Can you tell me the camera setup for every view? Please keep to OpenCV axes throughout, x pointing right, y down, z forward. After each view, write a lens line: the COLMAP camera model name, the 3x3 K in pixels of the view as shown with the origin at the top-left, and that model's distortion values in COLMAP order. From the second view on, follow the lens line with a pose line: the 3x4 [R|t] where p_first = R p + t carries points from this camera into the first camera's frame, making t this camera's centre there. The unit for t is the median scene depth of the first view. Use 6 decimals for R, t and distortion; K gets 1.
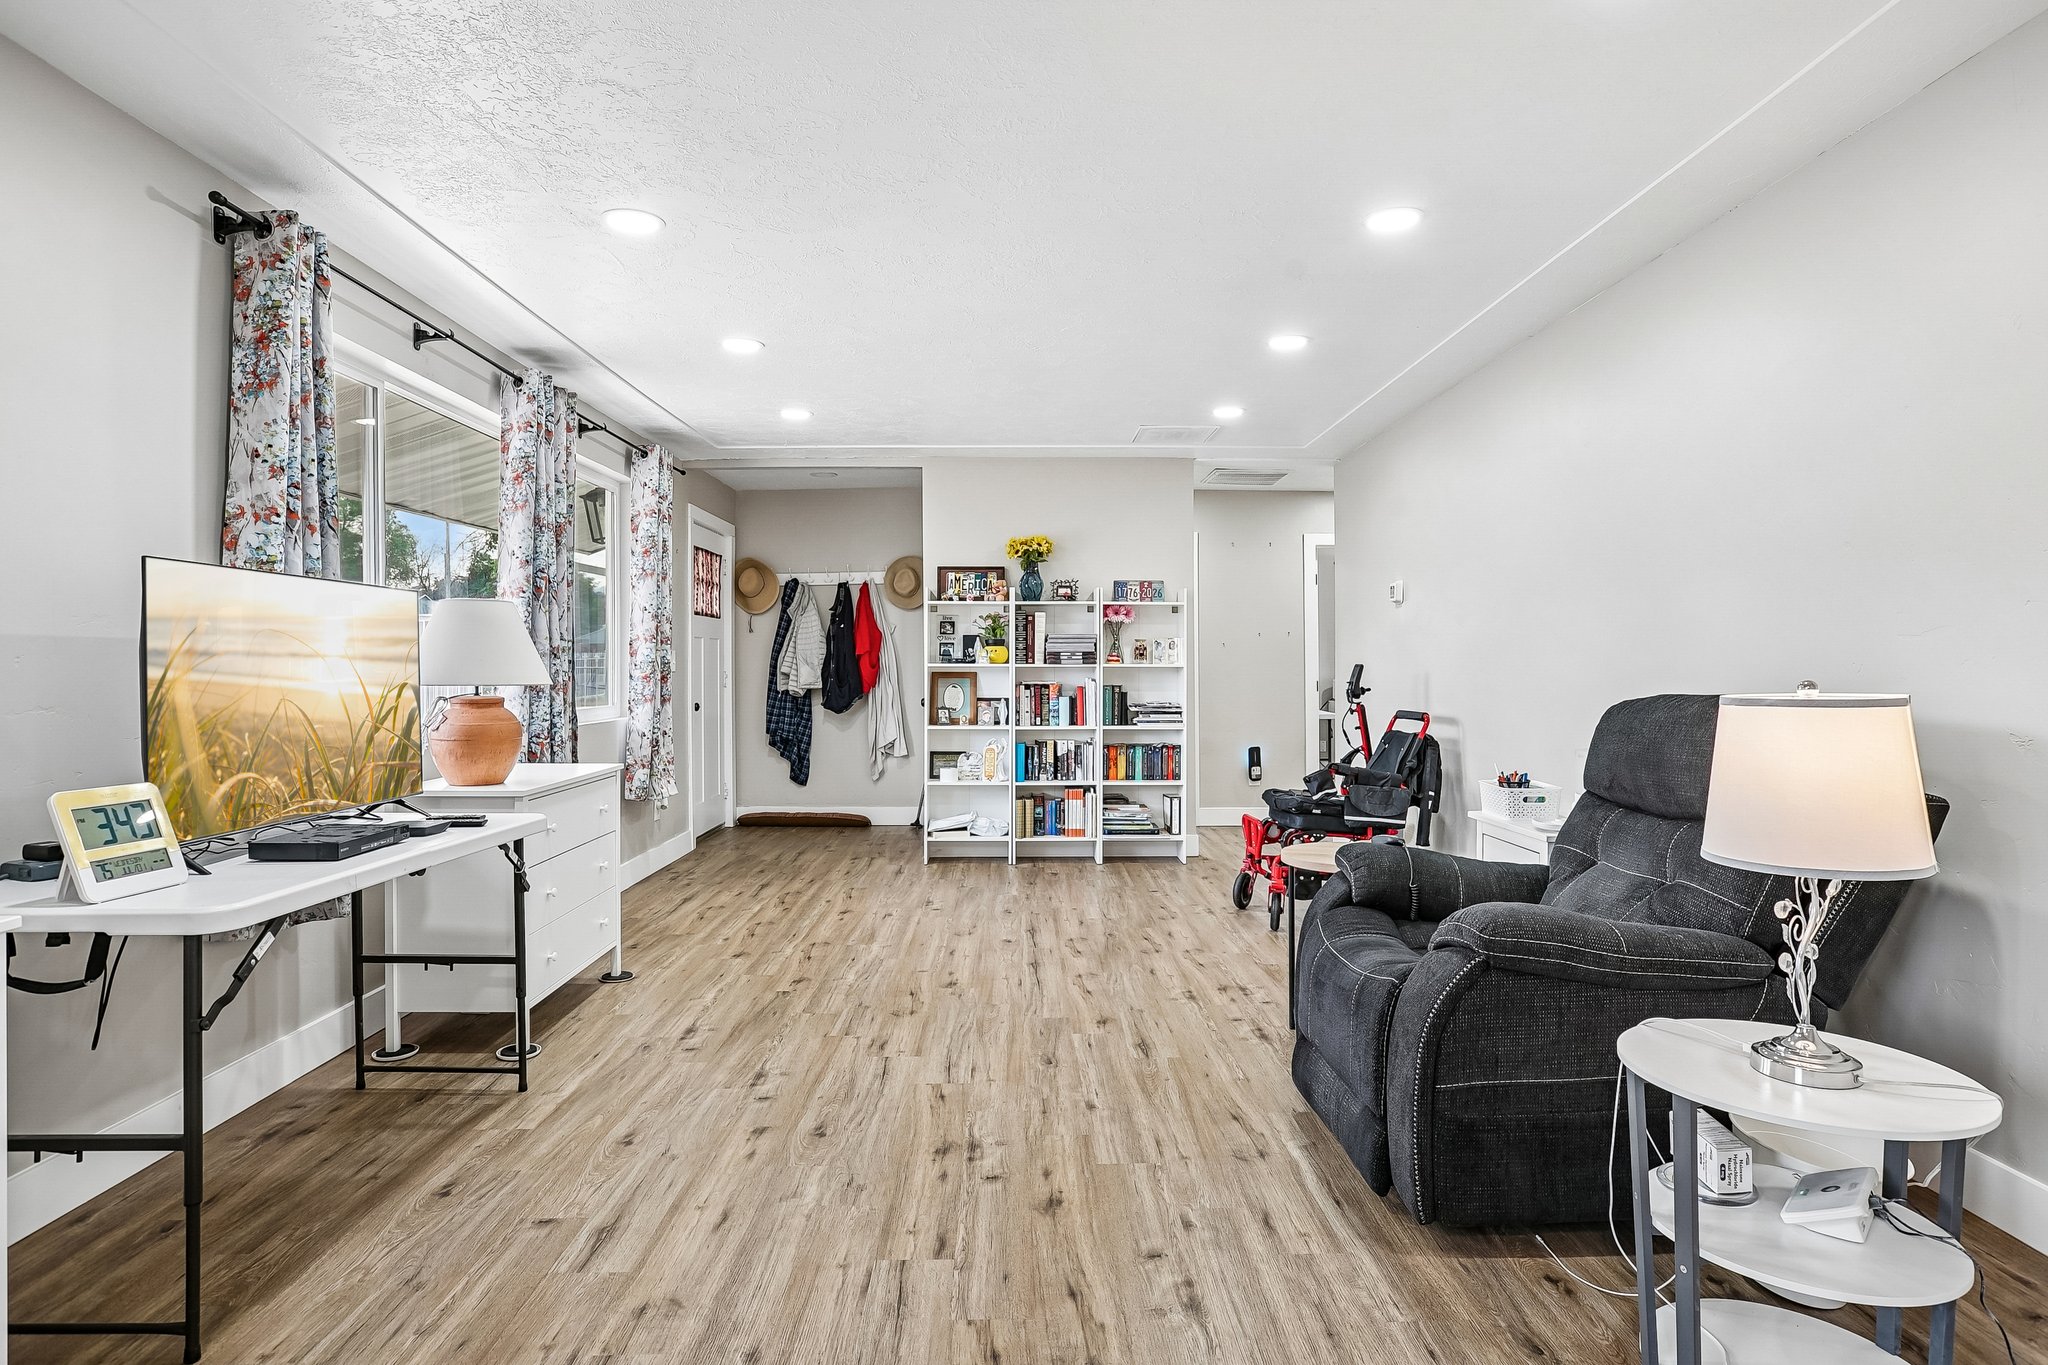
lens RADIAL K [[1143.5, 0, 1024.0], [0, 1143.5, 682.5], [0, 0, 1]] dist [-0.070861, 0.052242]
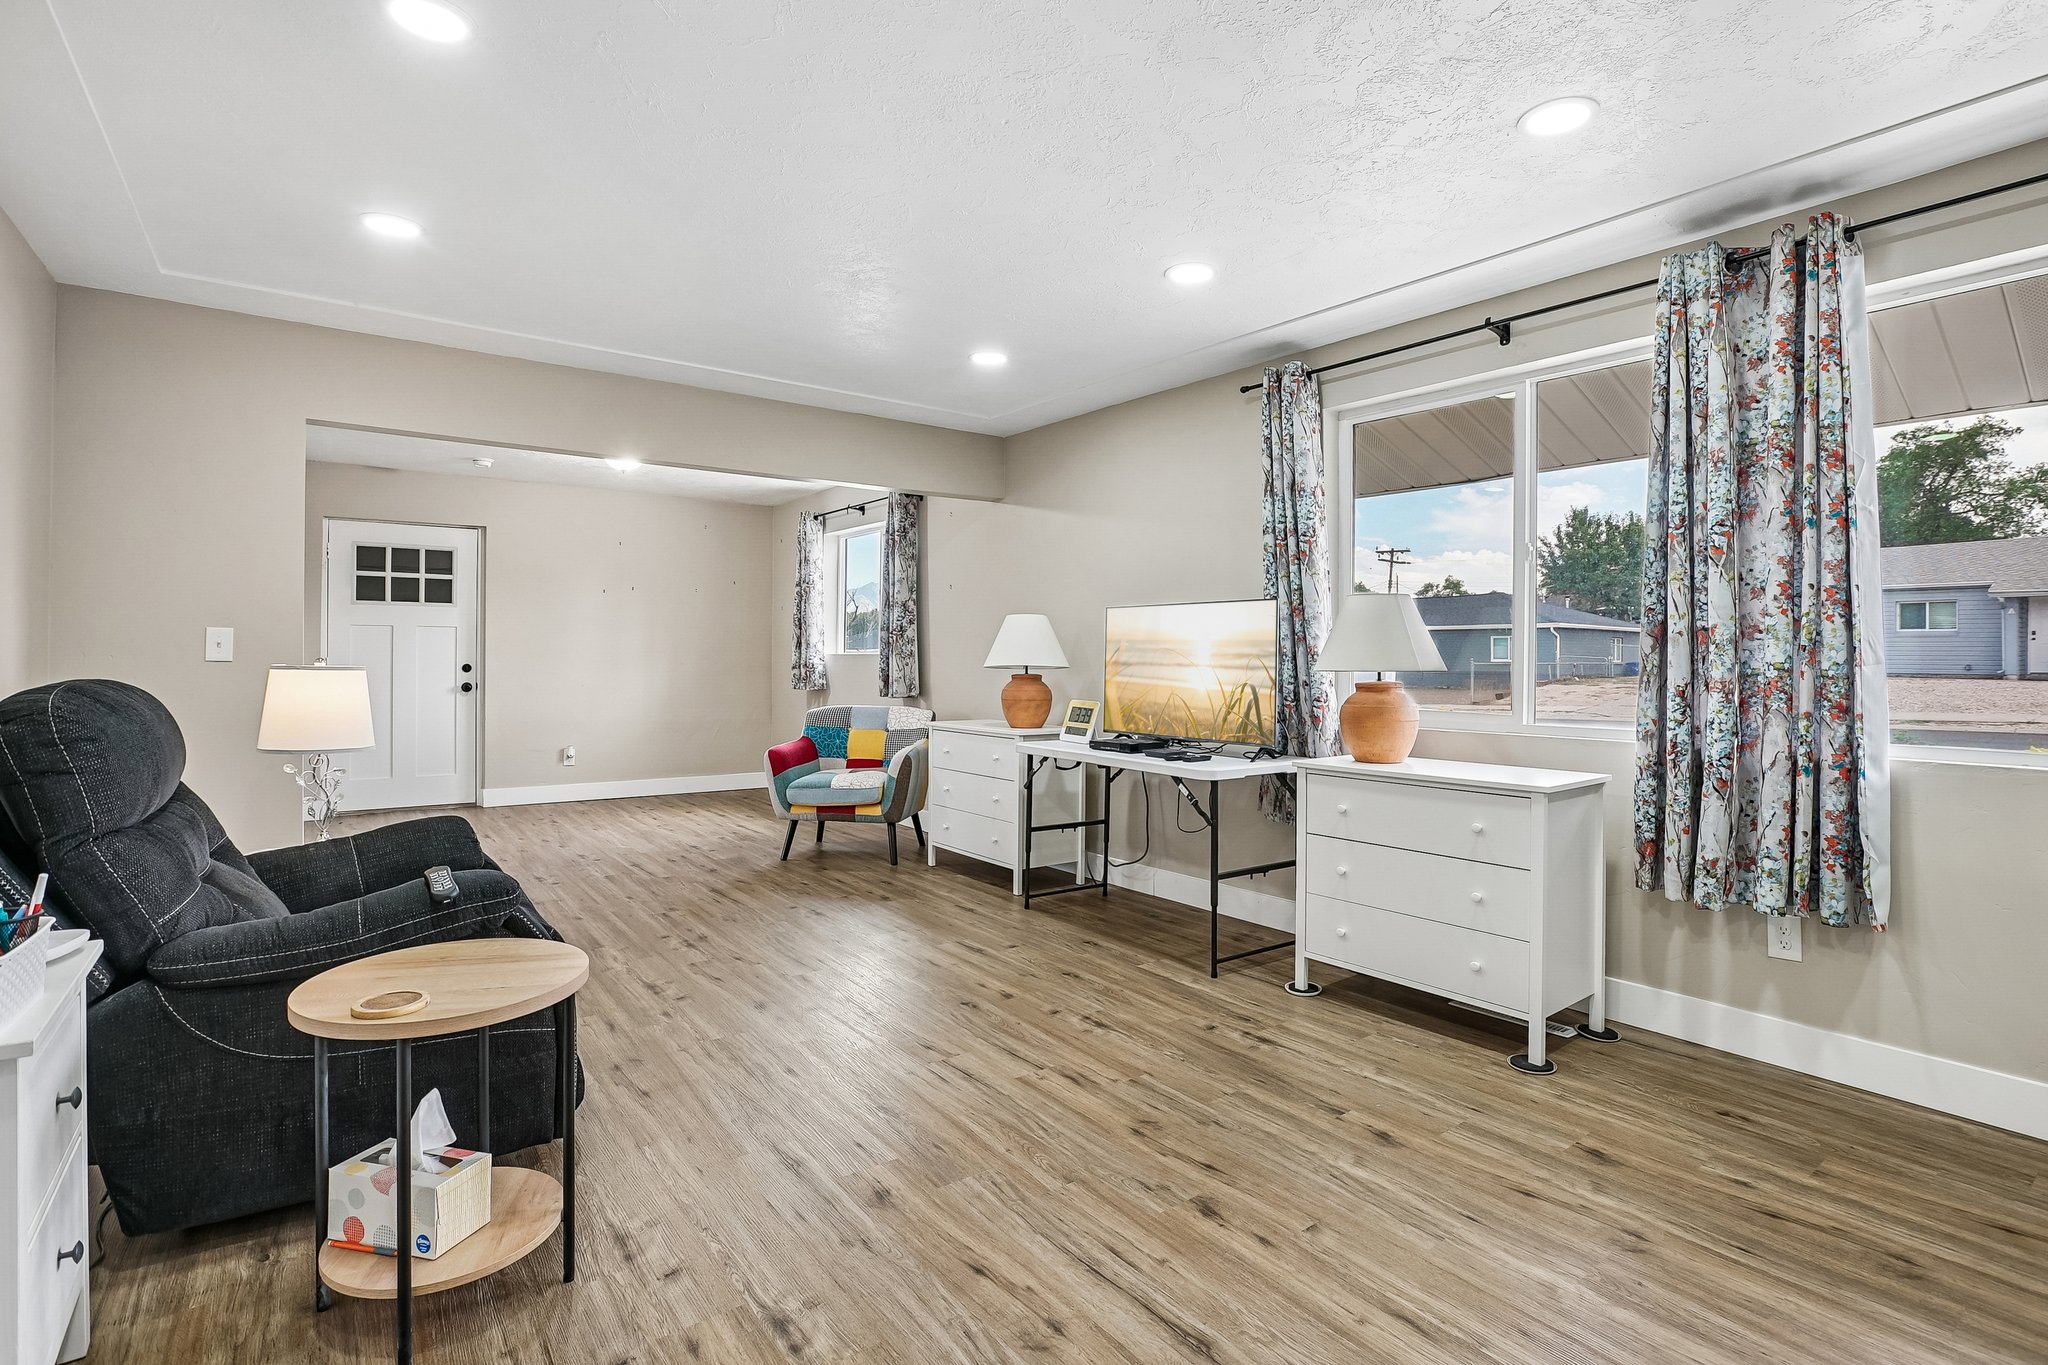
lens RADIAL K [[968.0, 0, 1038.4], [0, 968.0, 655.7], [0, 0, 1]] dist [-0.063889, 0.030498]
pose [[-0.807847, -0.002410, -0.589387, 0.418142], [-0.011018, 0.999879, 0.011012, -0.024645], [0.589289, 0.015390, -0.807776, 1.950107]]
